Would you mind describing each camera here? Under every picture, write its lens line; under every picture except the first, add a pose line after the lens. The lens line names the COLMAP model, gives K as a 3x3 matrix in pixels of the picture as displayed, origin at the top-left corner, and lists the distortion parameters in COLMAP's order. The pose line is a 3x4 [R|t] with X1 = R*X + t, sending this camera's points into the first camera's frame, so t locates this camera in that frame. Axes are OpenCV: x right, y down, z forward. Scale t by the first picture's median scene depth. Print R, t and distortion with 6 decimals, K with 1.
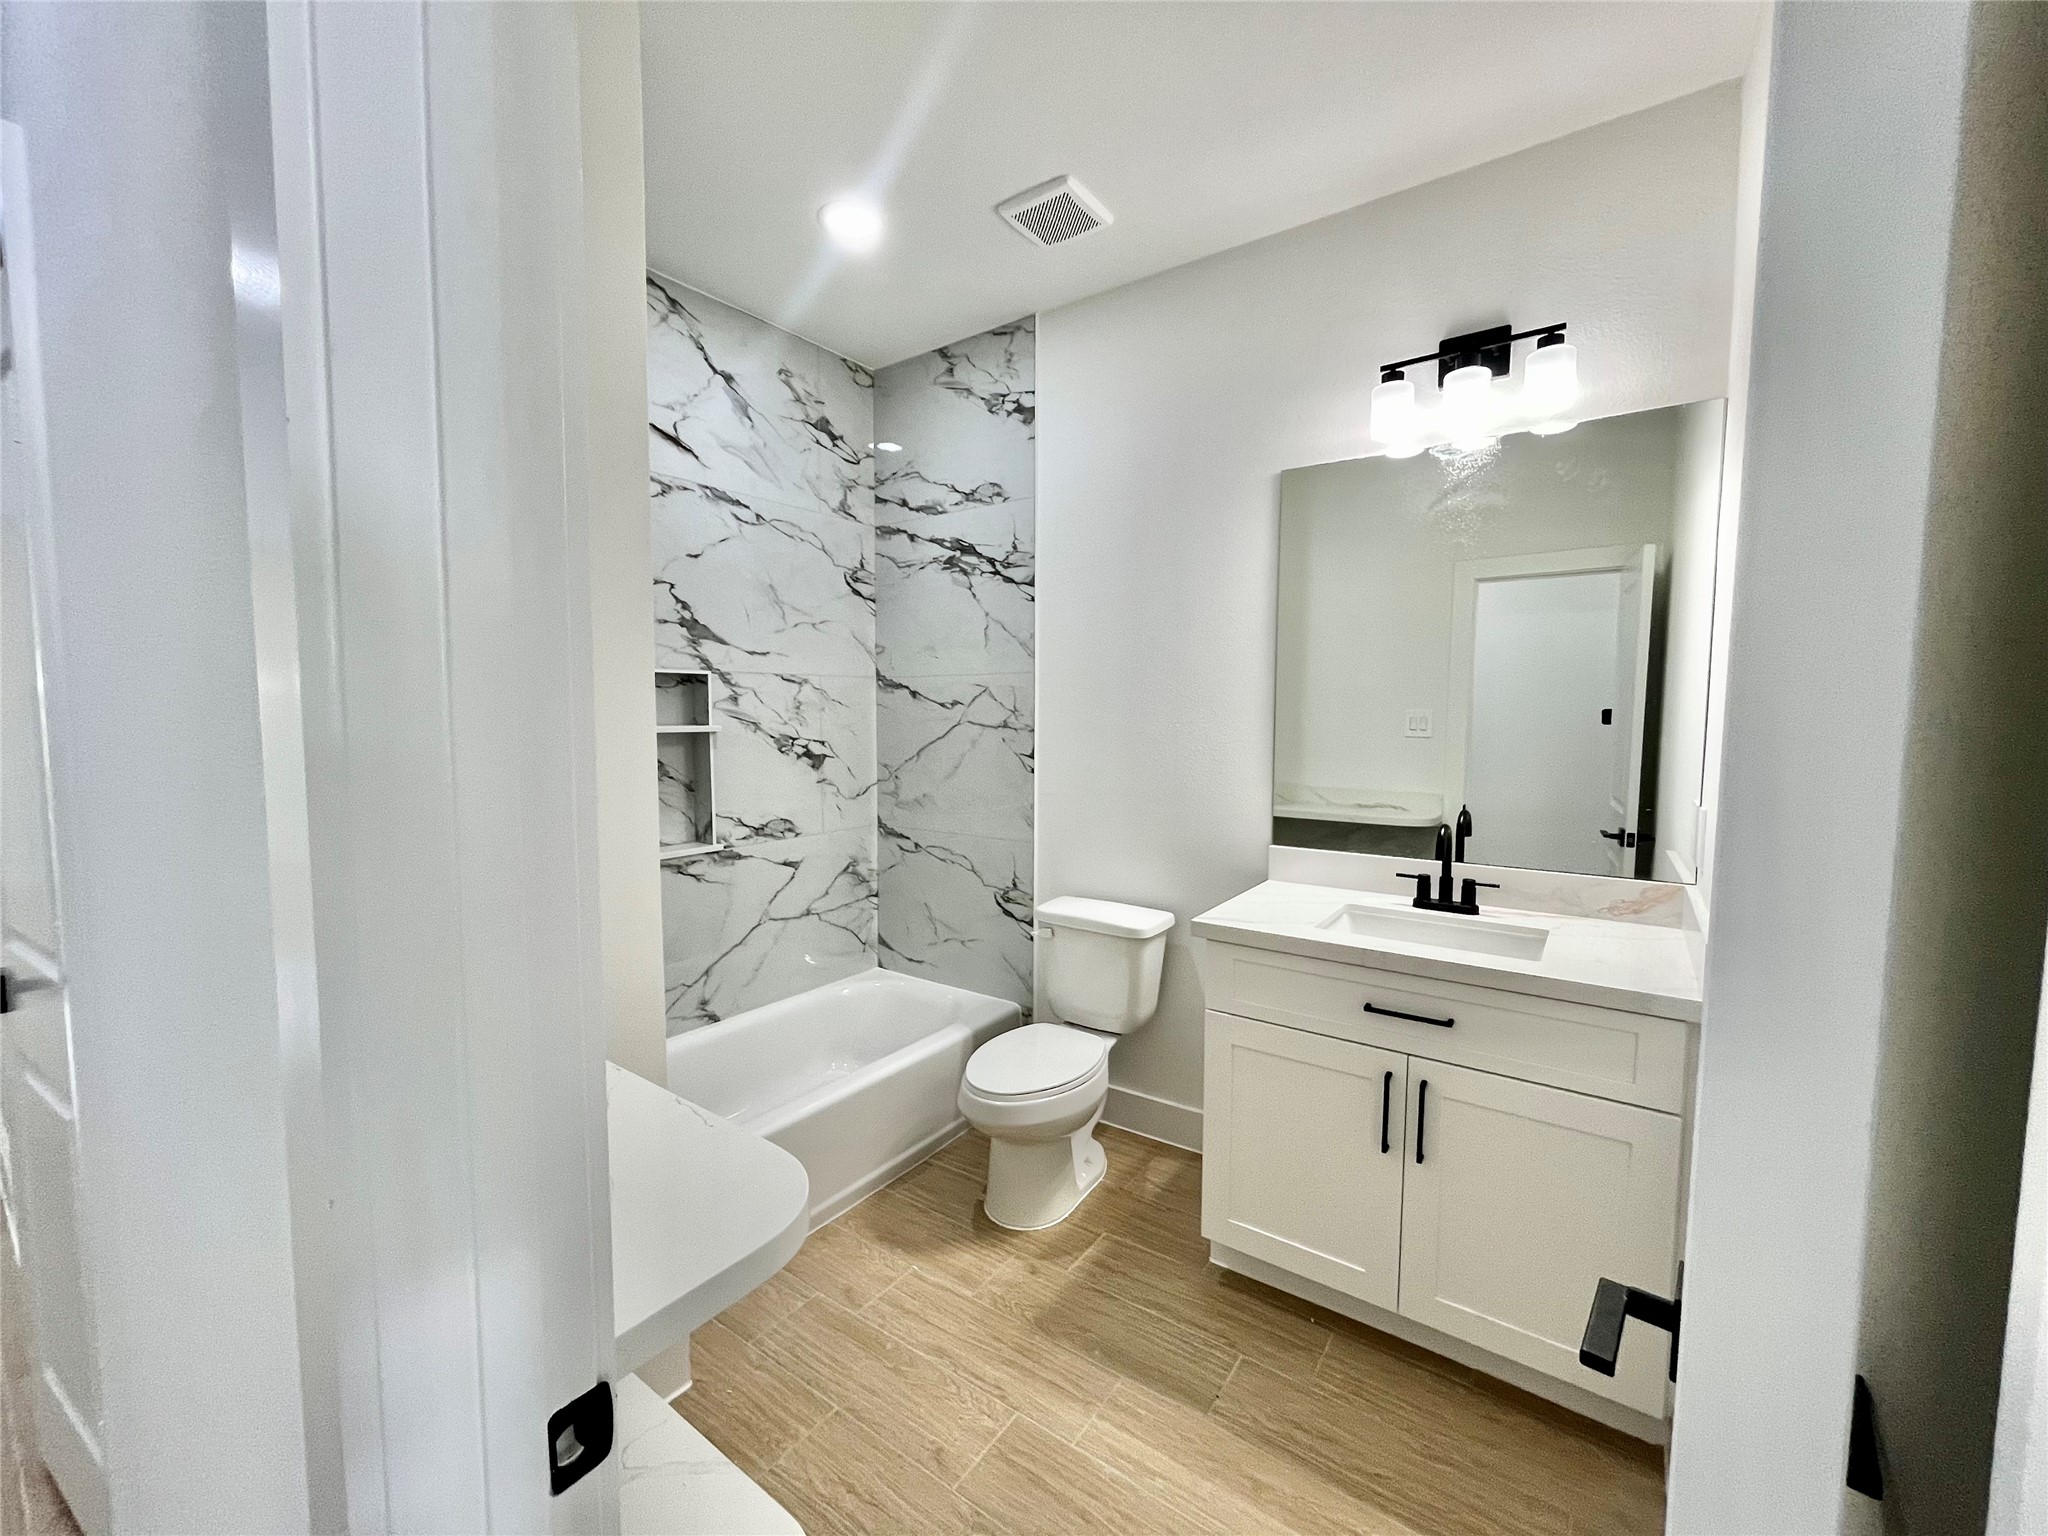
lens RADIAL K [[826.7, 0, 1022.9], [0, 826.7, 774.9], [0, 0, 1]] dist [0.001223, 0.000388]
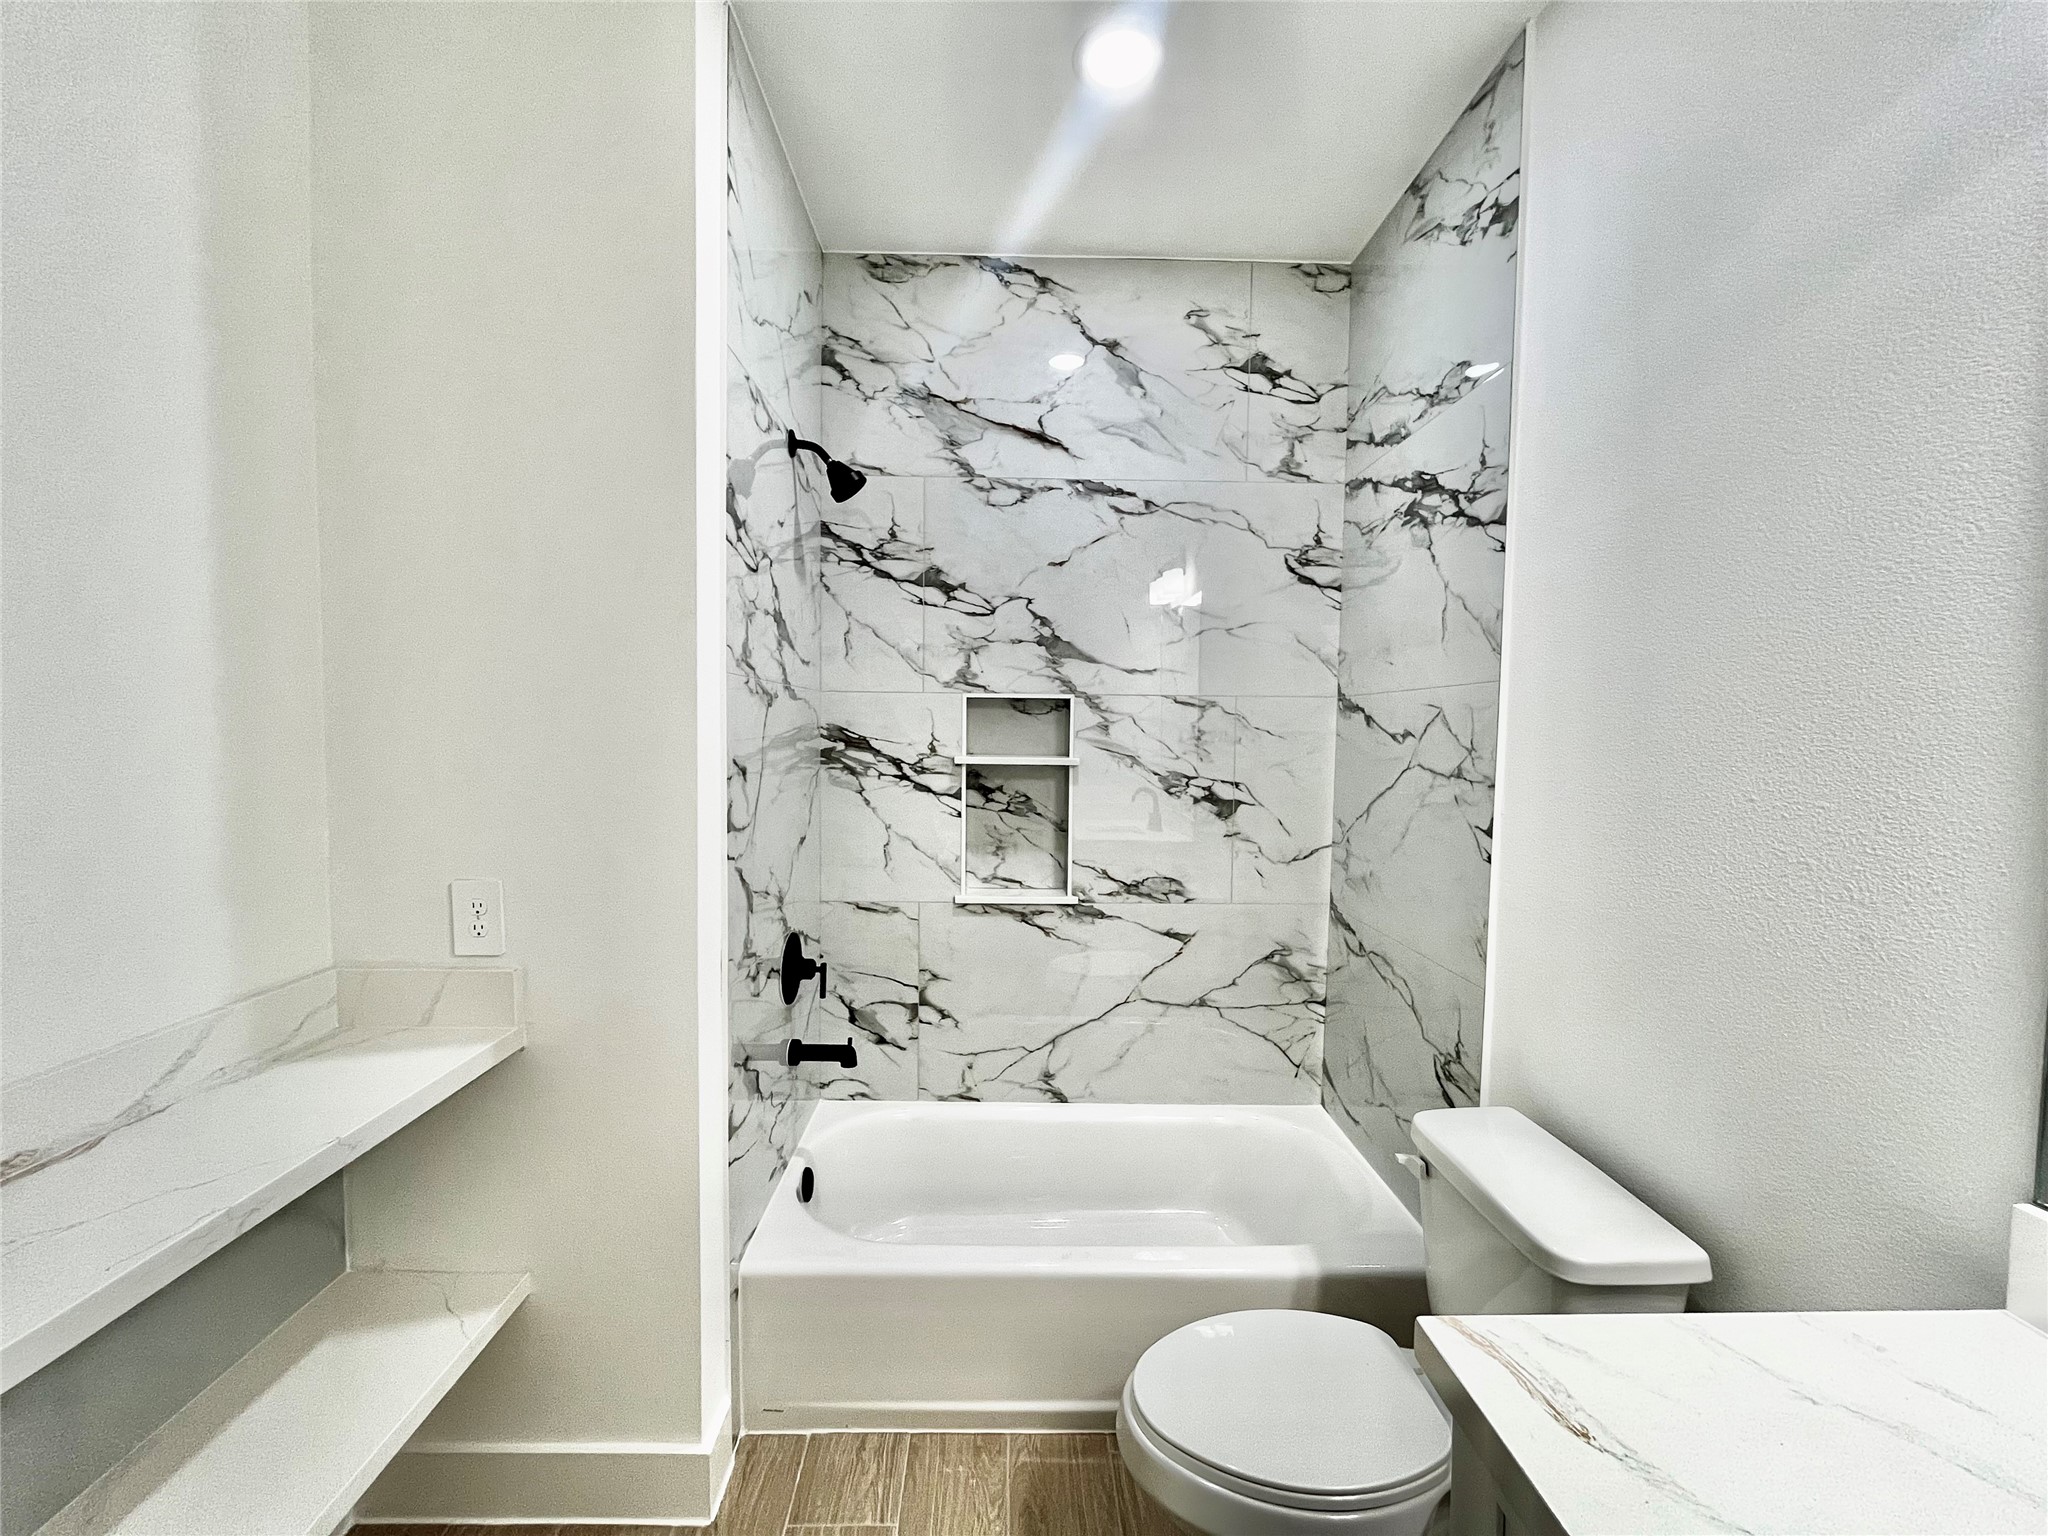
lens RADIAL K [[826.7, 0, 1022.9], [0, 826.7, 774.9], [0, 0, 1]] dist [0.001223, 0.000388]
pose [[0.598205, 0.050657, -0.799741, 0.263597], [-0.074020, 0.997226, 0.007799, -0.042148], [0.797917, 0.054532, 0.600295, 0.417288]]
